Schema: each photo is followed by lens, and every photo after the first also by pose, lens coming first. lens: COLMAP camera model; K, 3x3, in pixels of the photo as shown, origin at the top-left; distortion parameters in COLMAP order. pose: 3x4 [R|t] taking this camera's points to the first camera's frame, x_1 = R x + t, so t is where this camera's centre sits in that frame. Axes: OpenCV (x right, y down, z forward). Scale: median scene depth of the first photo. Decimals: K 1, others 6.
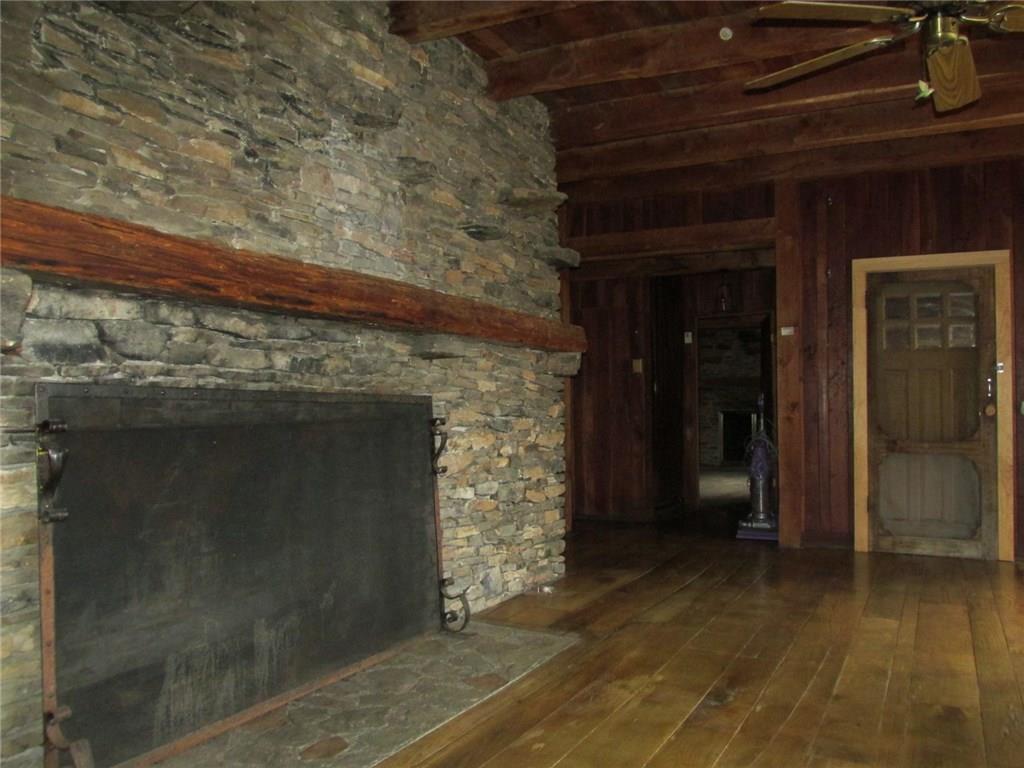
lens RADIAL K [[853.4, 0, 517.0], [0, 853.4, 381.3], [0, 0, 1]] dist [-0.017840, -0.028809]
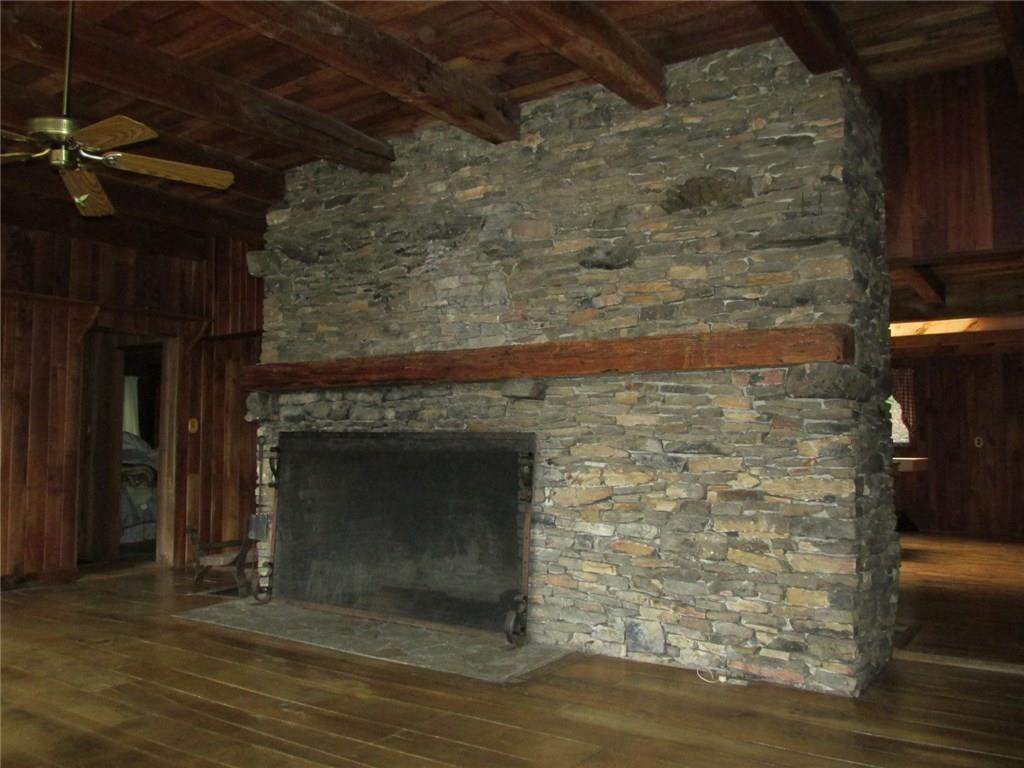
lens RADIAL K [[853.4, 0, 517.7], [0, 853.4, 384.8], [0, 0, 1]] dist [-0.017840, -0.028809]
pose [[-0.131400, -0.062615, -0.989350, 1.210416], [0.030273, 0.997284, -0.067138, 0.034546], [0.990867, -0.038772, -0.129148, 1.330575]]
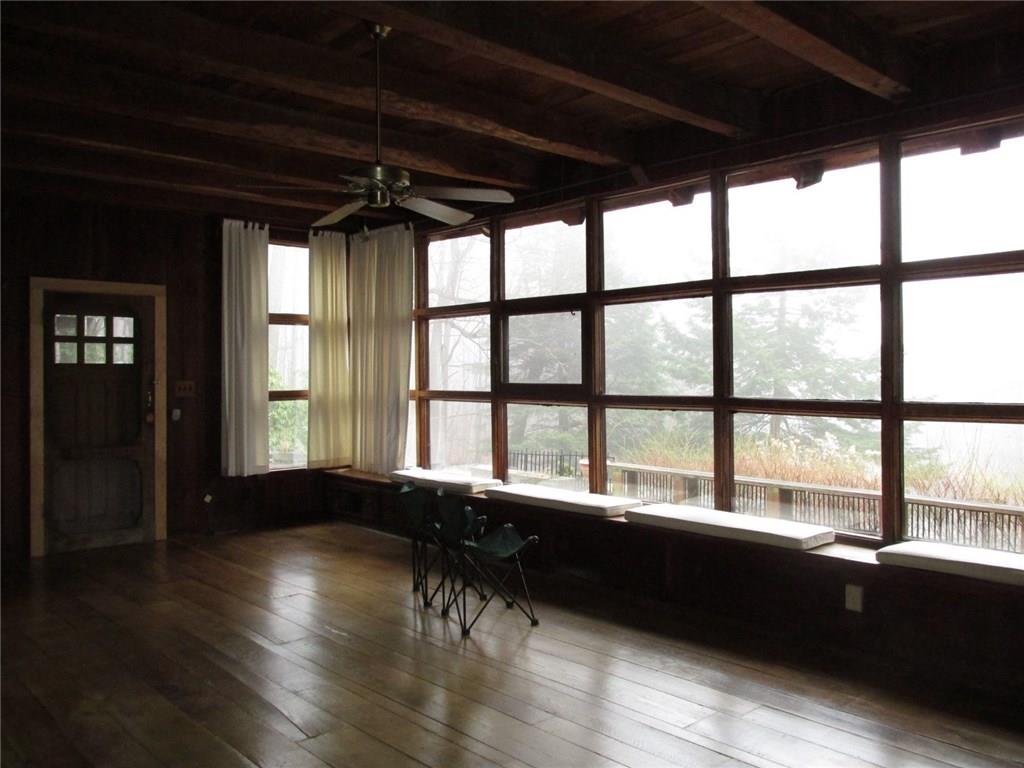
lens RADIAL K [[853.4, 0, 514.5], [0, 853.4, 386.2], [0, 0, 1]] dist [-0.017840, -0.028809]
pose [[0.365564, -0.012543, 0.930702, -0.615211], [-0.015677, 0.999684, 0.019630, -0.069481], [-0.930654, -0.021766, 0.365252, 0.134337]]
